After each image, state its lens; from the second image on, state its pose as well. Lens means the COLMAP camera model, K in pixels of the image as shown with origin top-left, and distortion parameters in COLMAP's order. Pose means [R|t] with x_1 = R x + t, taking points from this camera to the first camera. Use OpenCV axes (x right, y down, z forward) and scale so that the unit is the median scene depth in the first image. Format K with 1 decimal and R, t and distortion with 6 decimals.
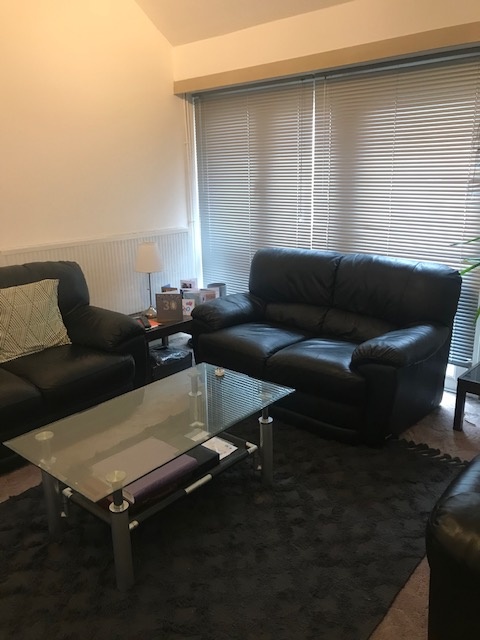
lens RADIAL K [[521.4, 0, 240.0], [0, 521.4, 320.0], [0, 0, 1]] dist [0.039572, -0.052888]
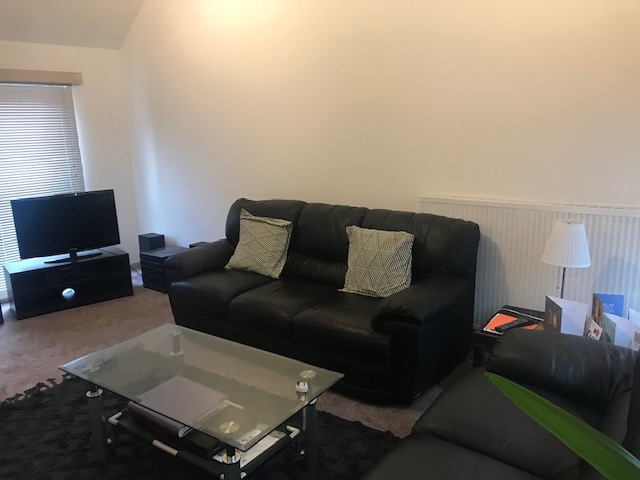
lens RADIAL K [[521.4, 0, 320.6], [0, 521.4, 237.7], [0, 0, 1]] dist [0.039572, -0.052888]
pose [[0.102471, 0.236135, -0.966302, 0.487725], [-0.253692, 0.945497, 0.204148, -0.200268], [0.961842, 0.224224, 0.156792, 0.632430]]
